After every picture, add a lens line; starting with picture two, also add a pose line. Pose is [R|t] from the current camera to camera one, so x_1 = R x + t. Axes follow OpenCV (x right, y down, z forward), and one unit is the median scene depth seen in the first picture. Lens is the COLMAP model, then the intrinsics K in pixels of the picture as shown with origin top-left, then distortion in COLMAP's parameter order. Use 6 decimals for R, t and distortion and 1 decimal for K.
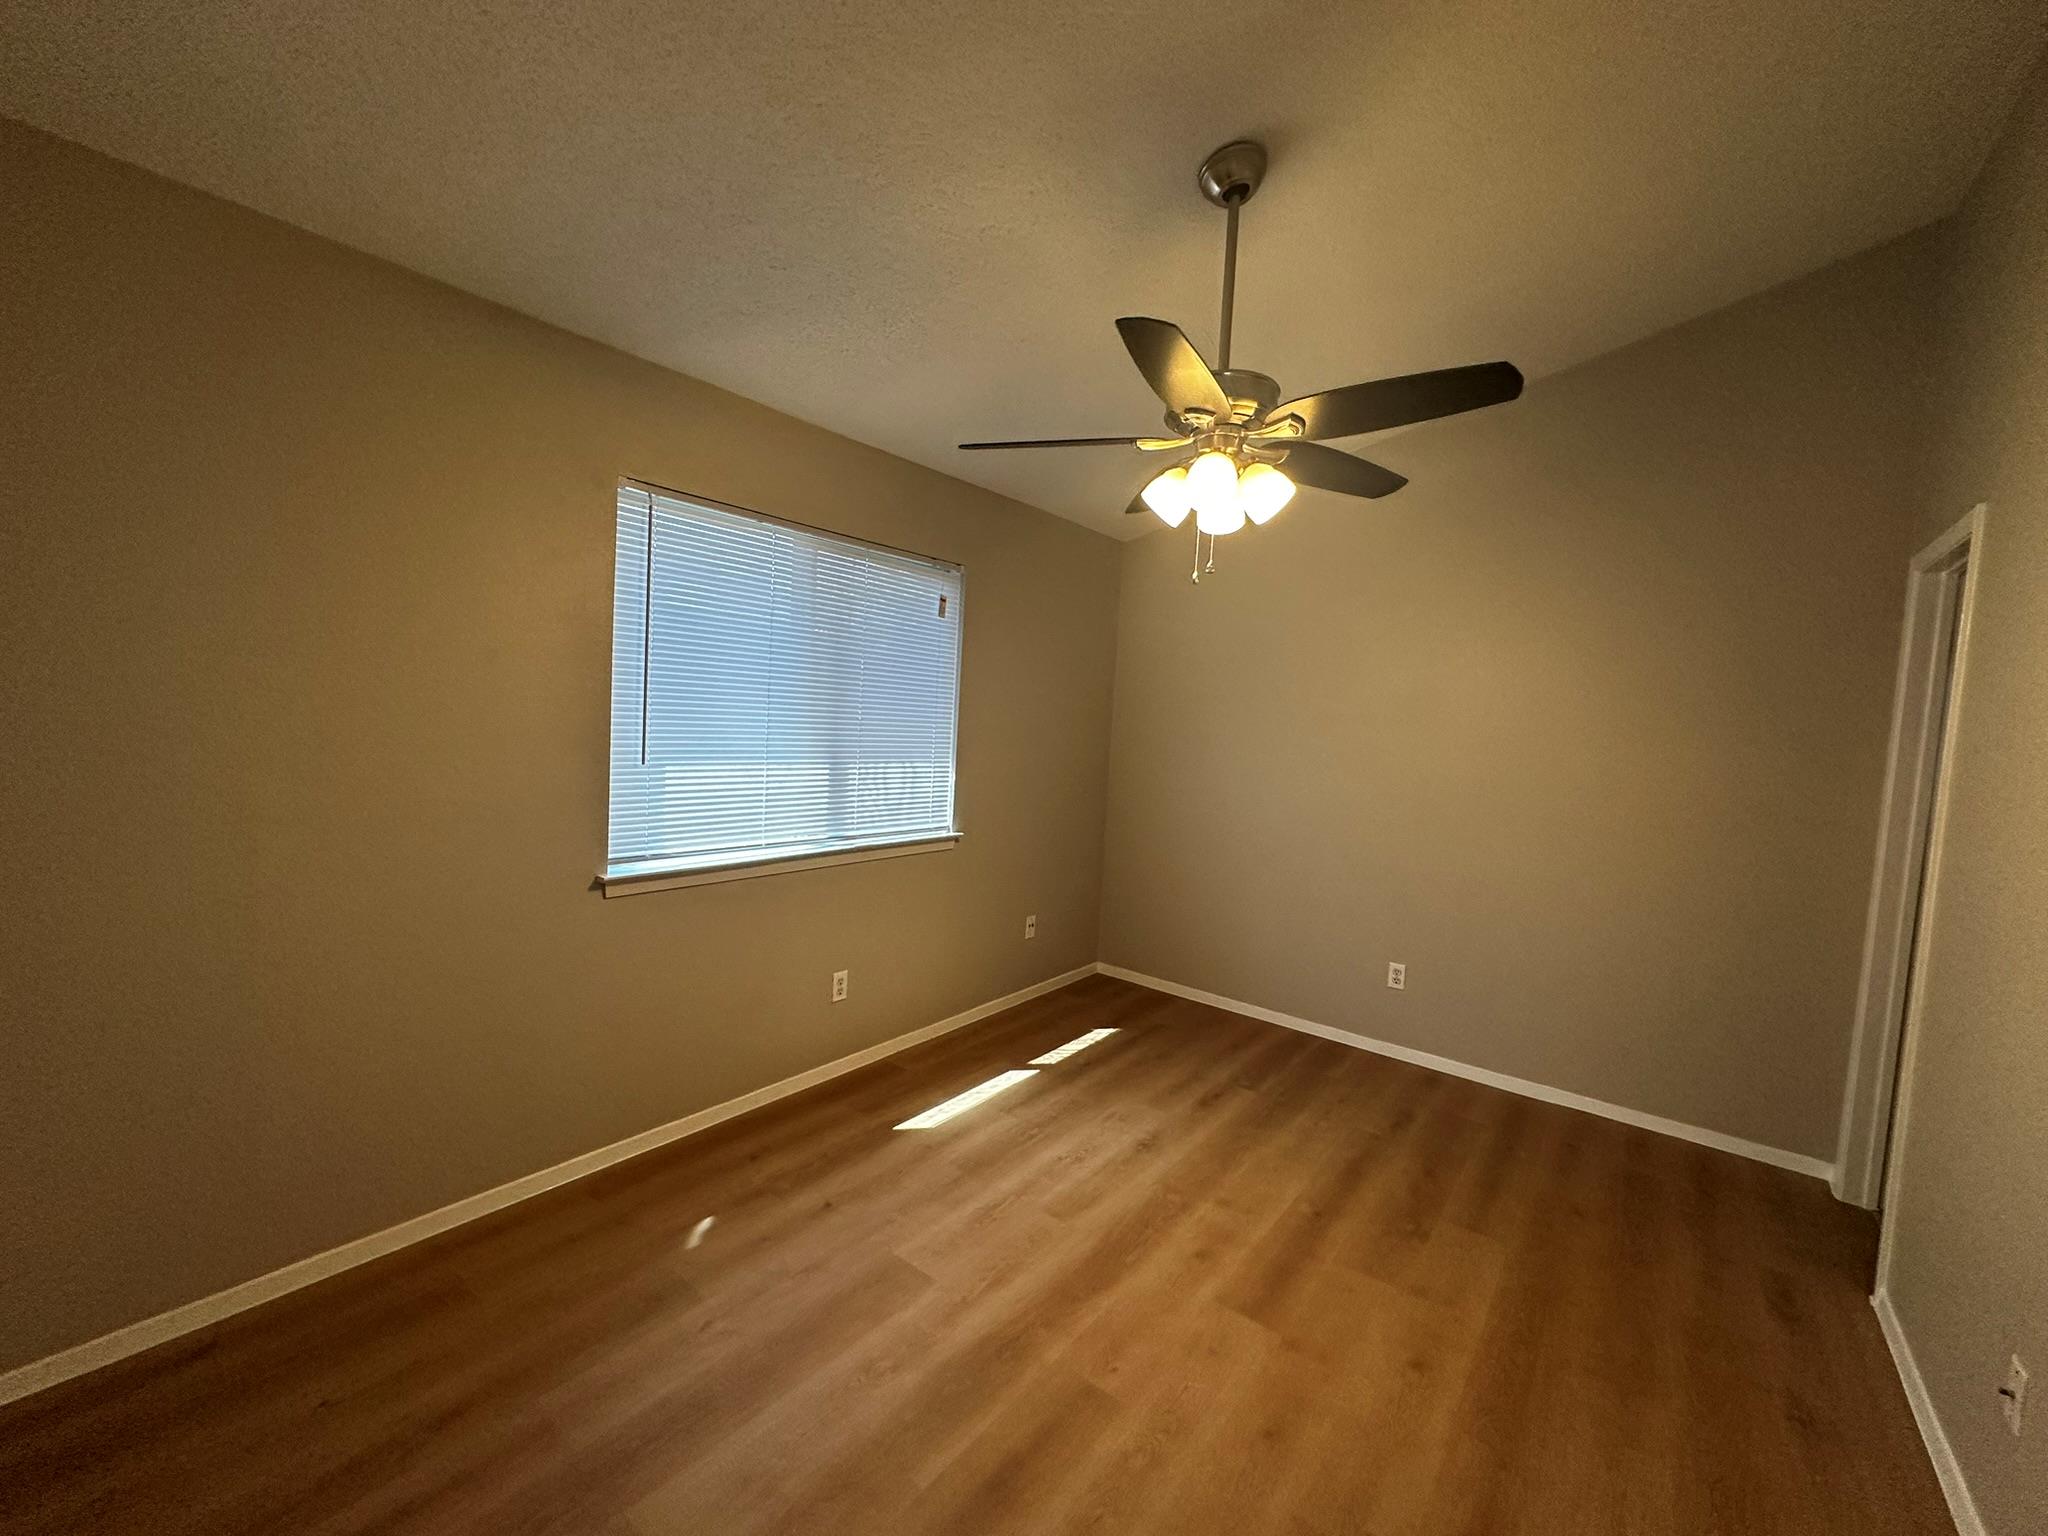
lens RADIAL K [[812.9, 0, 1016.2], [0, 812.9, 763.6], [0, 0, 1]] dist [-0.002611, 0.001244]
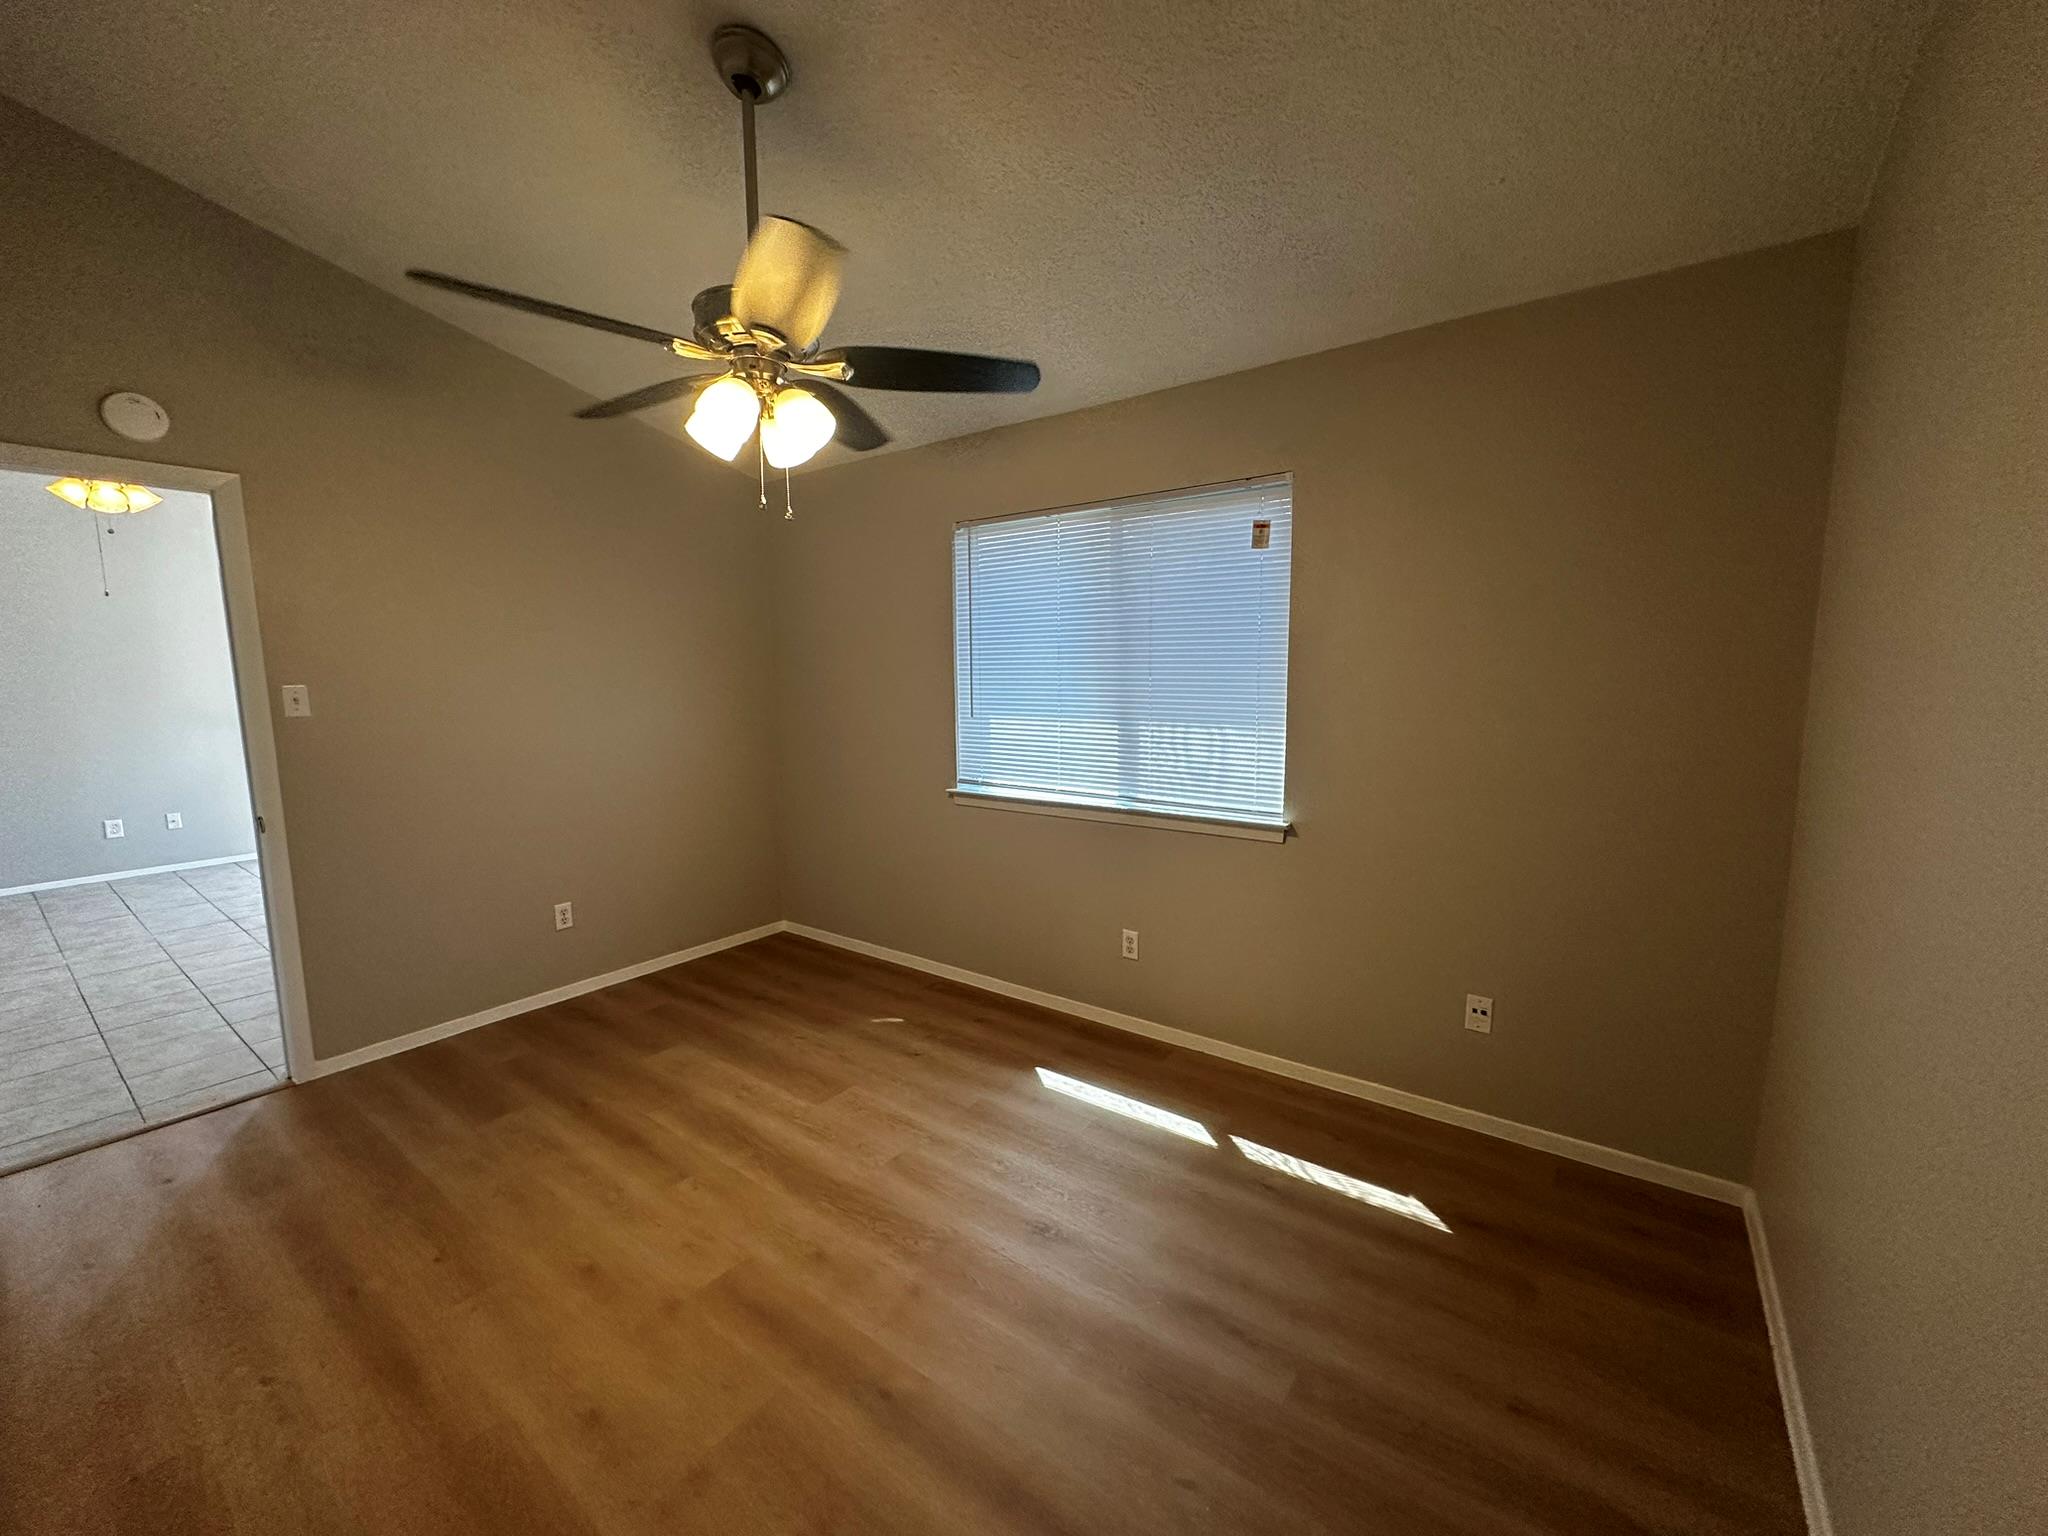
lens RADIAL K [[812.9, 0, 1028.6], [0, 812.9, 761.7], [0, 0, 1]] dist [-0.002611, 0.001244]
pose [[0.036085, 0.060484, -0.997517, 0.897087], [-0.048211, 0.997110, 0.058716, -0.008409], [0.998185, 0.045972, 0.038896, 0.948970]]
